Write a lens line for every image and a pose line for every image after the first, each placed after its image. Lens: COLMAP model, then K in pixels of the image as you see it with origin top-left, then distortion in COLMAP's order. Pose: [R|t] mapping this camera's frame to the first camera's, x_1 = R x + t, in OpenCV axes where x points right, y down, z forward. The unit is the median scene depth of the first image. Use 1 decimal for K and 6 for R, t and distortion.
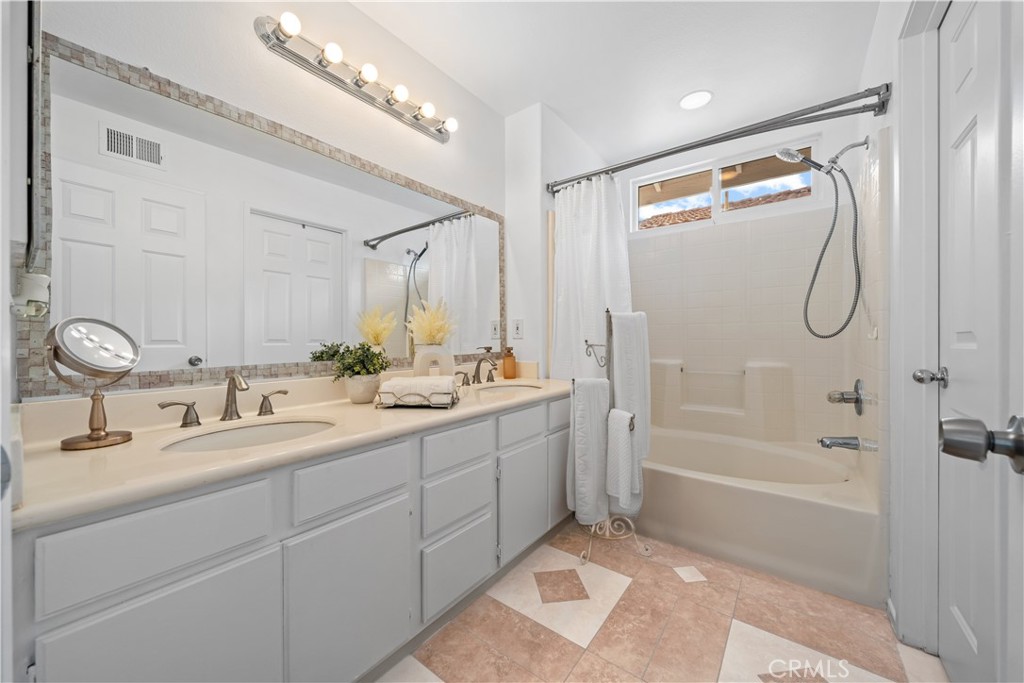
lens RADIAL K [[371.2, 0, 509.7], [0, 371.2, 341.4], [0, 0, 1]] dist [-0.002997, -0.000388]
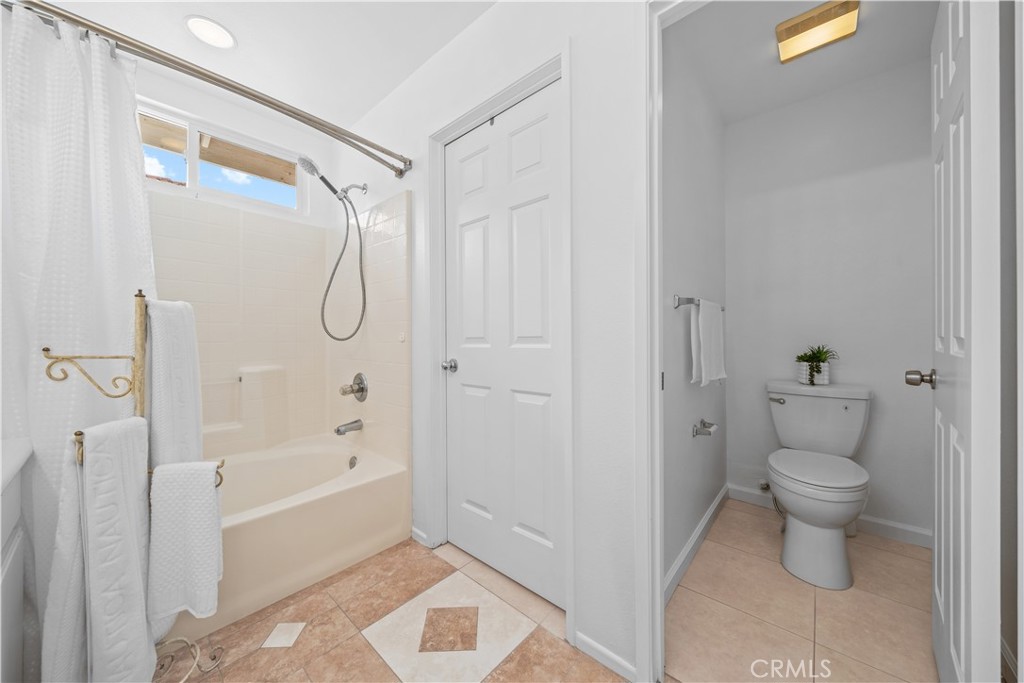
lens RADIAL K [[353.2, 0, 508.5], [0, 353.2, 337.4], [0, 0, 1]] dist [-0.000228, -0.000140]
pose [[0.085576, 0.002059, 0.996330, -0.229138], [0.007207, 0.999970, -0.002686, -0.013273], [-0.996306, 0.007411, 0.085558, 0.423635]]
